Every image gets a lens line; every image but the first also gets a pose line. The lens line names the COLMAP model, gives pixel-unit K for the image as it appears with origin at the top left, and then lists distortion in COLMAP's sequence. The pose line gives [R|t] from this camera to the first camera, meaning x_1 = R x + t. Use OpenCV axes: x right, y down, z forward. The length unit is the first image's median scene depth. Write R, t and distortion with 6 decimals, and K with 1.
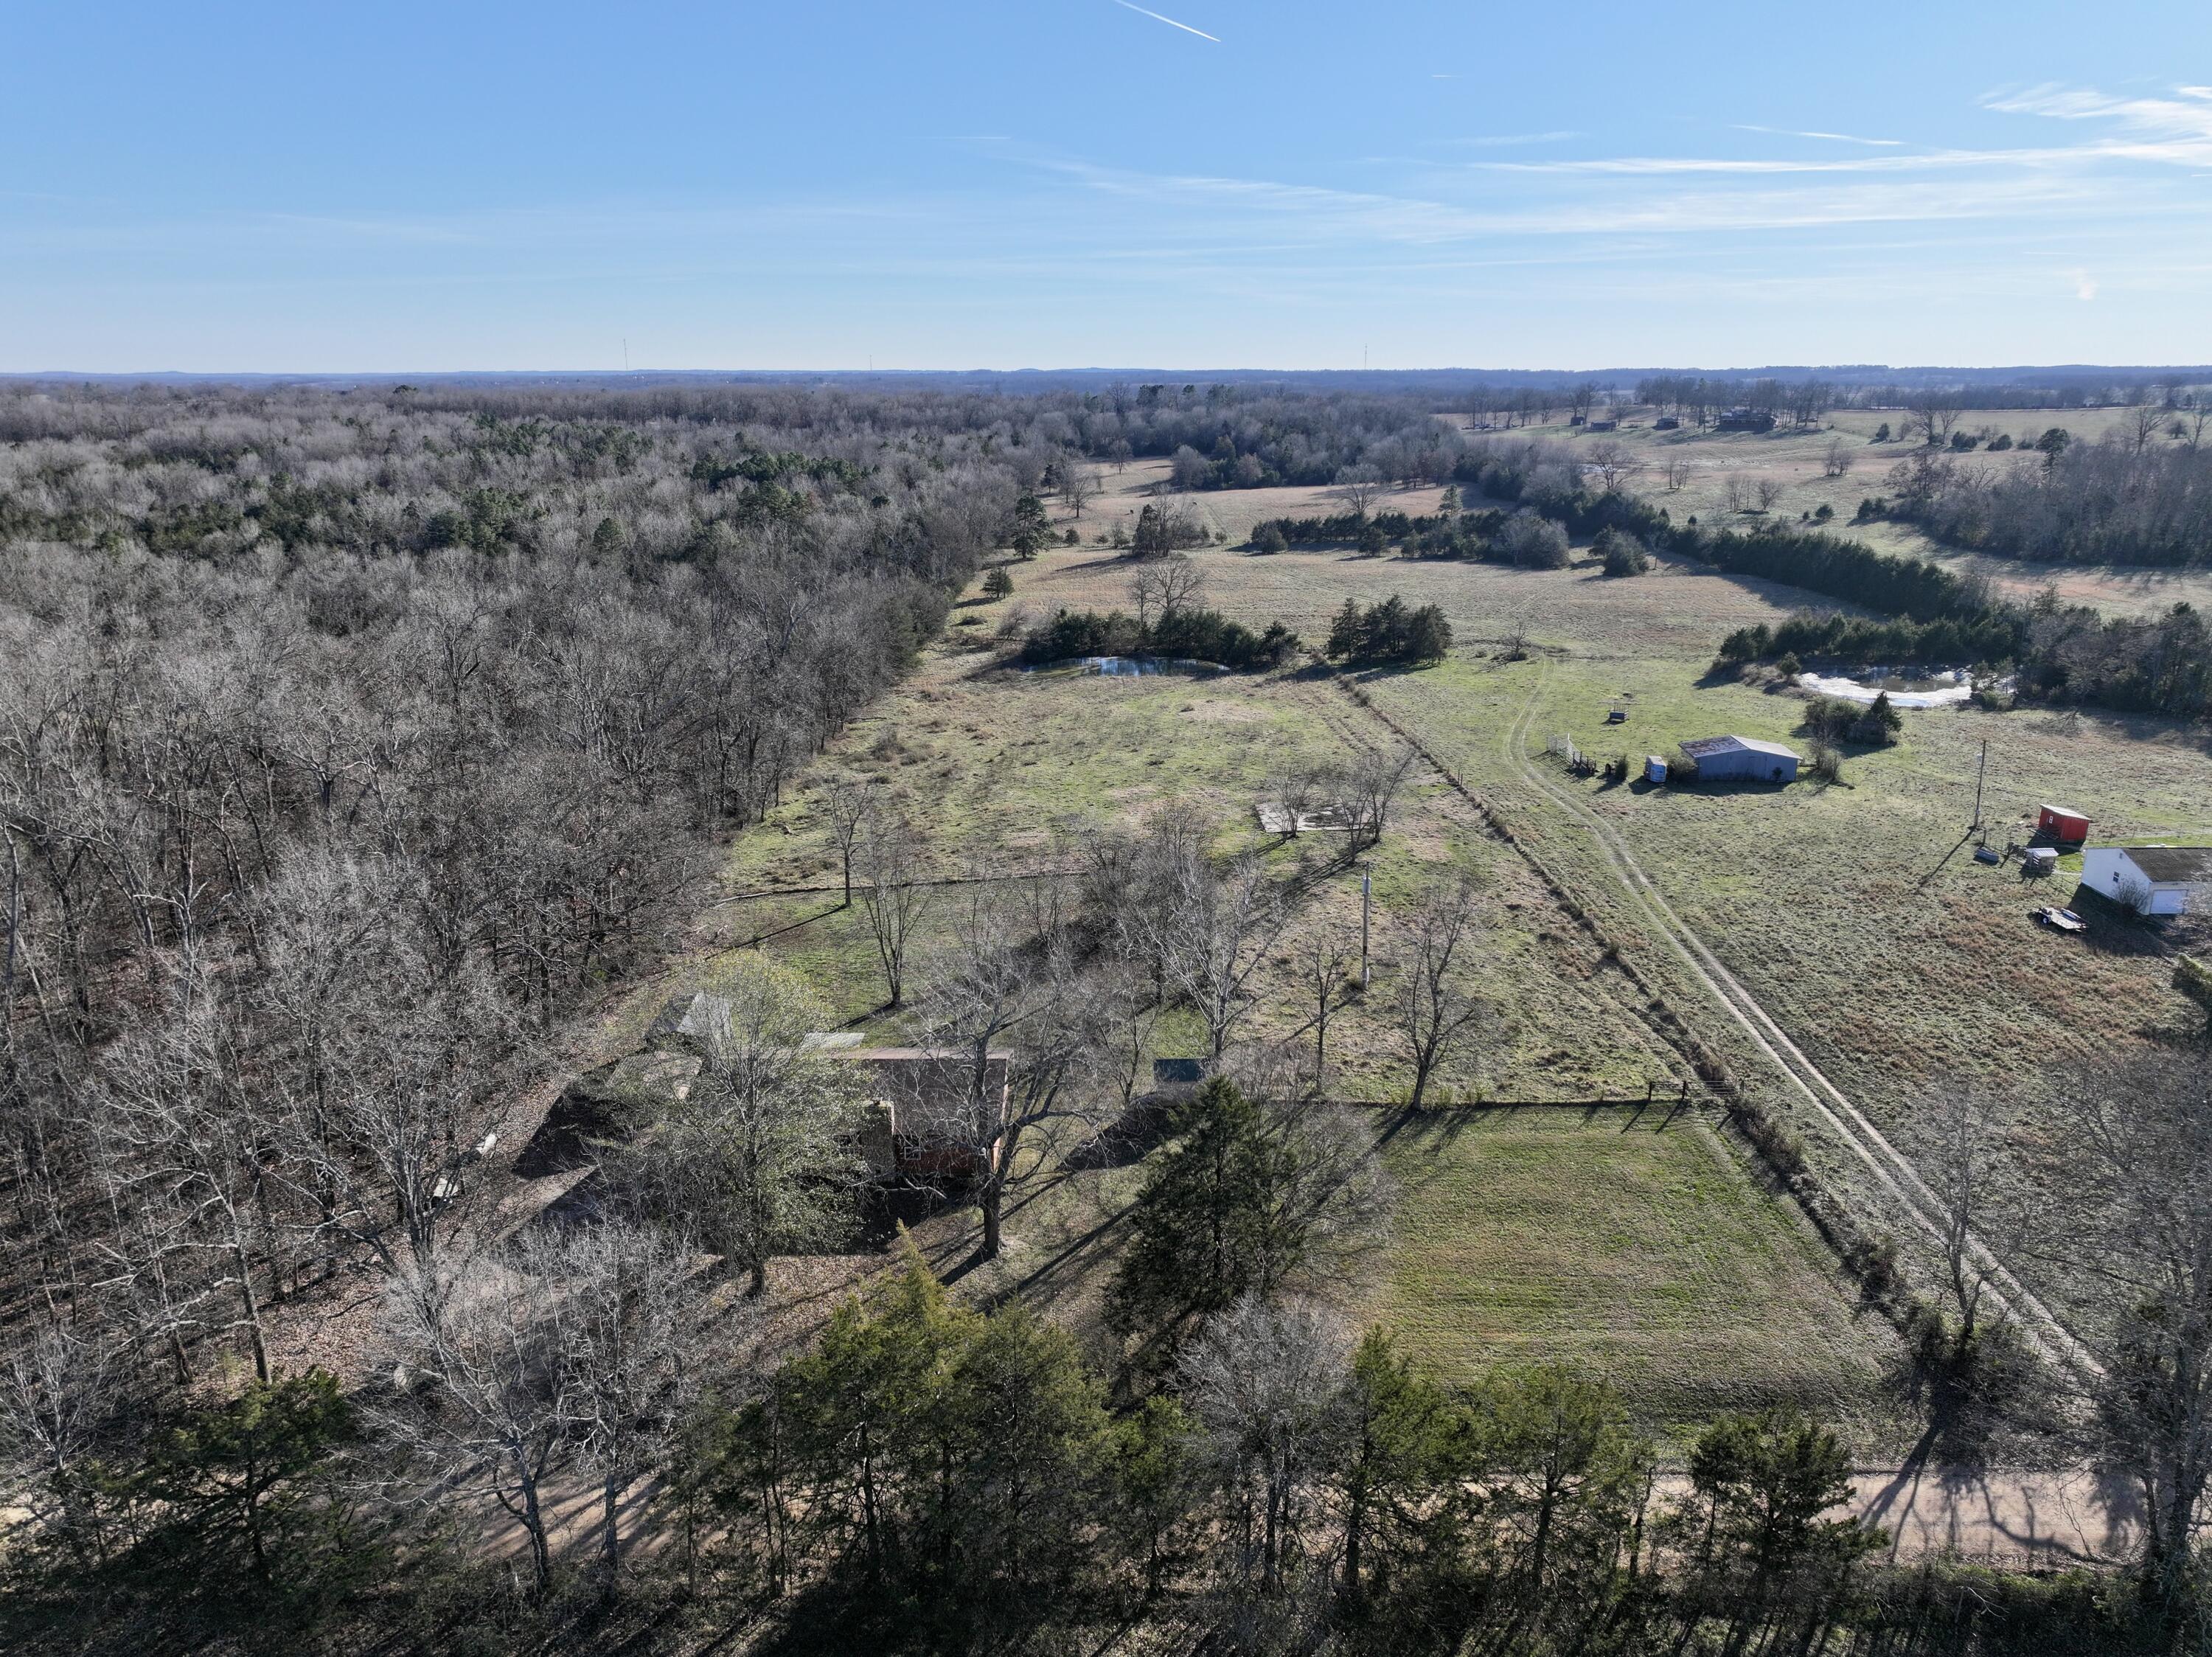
lens RADIAL K [[1554.4, 0, 1106.0], [0, 1554.4, 828.5], [0, 0, 1]] dist [0.006165, 0.000853]
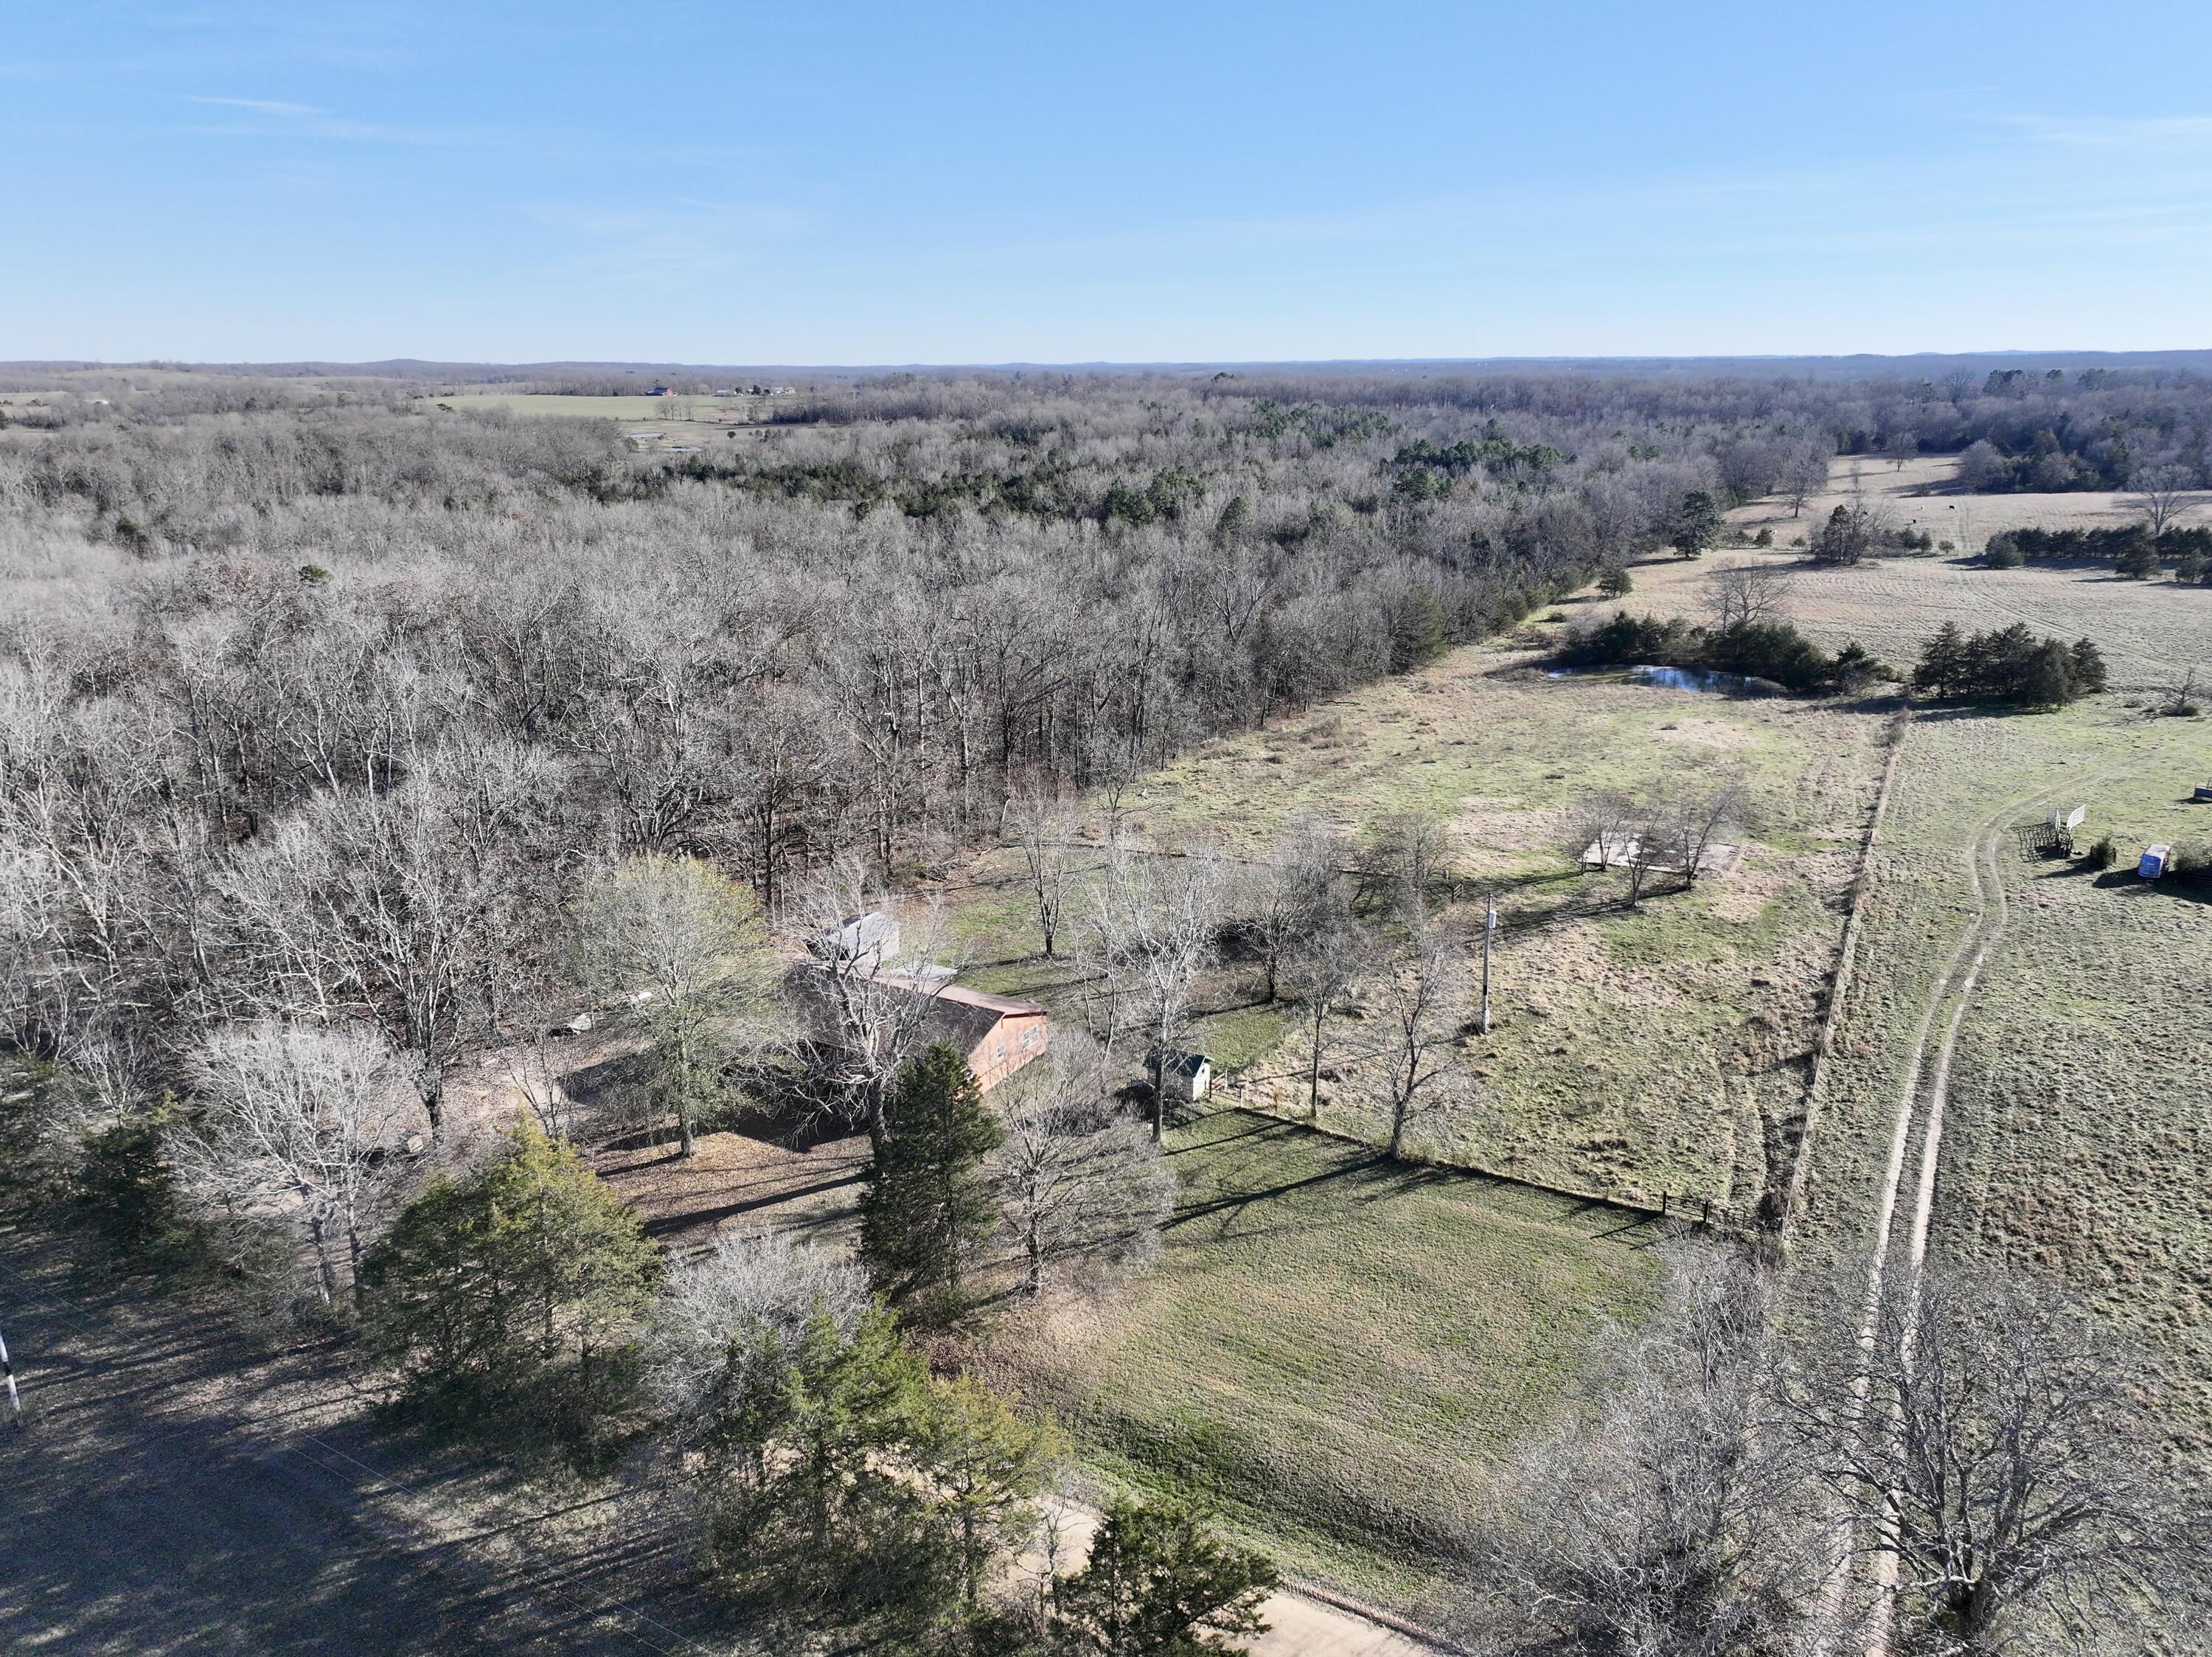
lens RADIAL K [[1554.4, 0, 1106.0], [0, 1554.4, 828.5], [0, 0, 1]] dist [0.006165, 0.000853]
pose [[0.864369, 0.140171, -0.482928, 0.118573], [-0.136529, 0.989707, 0.042897, -0.006942], [0.483970, 0.028855, 0.874609, 0.027636]]
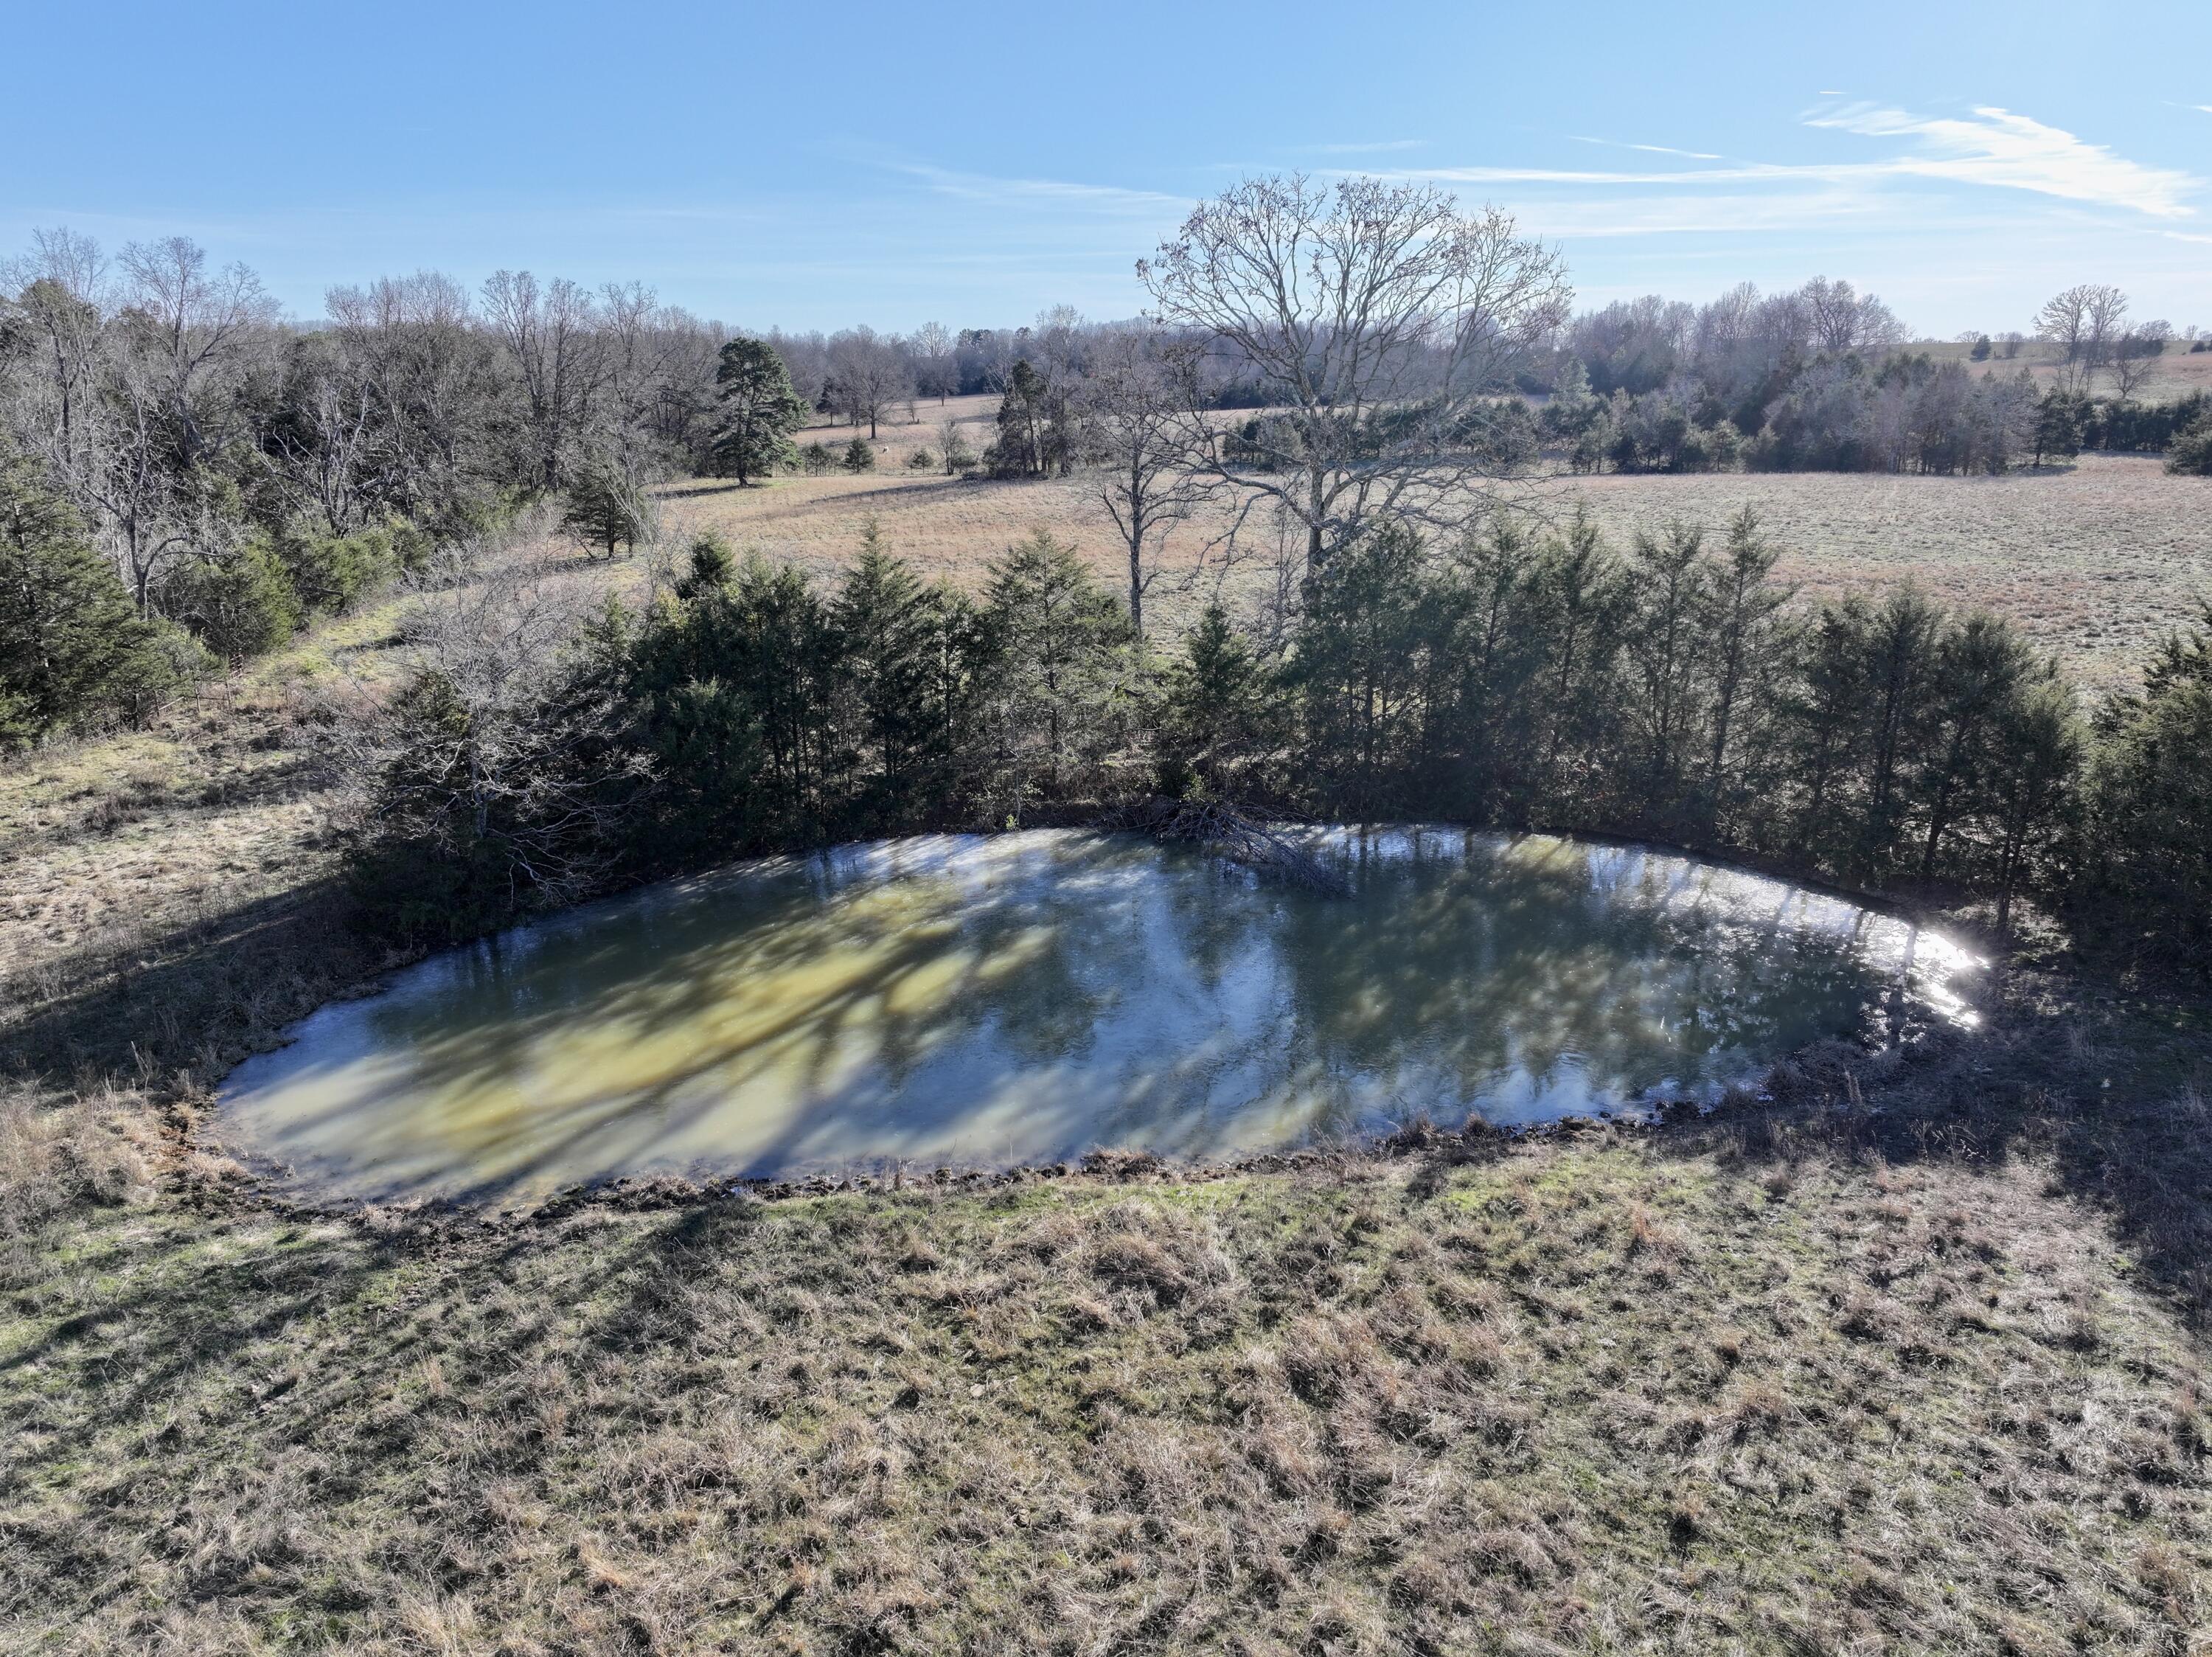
lens RADIAL K [[1531.4, 0, 1106.0], [0, 1531.4, 828.5], [0, 0, 1]] dist [-0.114925, 0.001176]
pose [[0.992668, -0.024890, 0.118280, -0.004207], [0.025552, 0.999665, -0.004084, -0.074645], [-0.118139, 0.007077, 0.992972, 0.573830]]
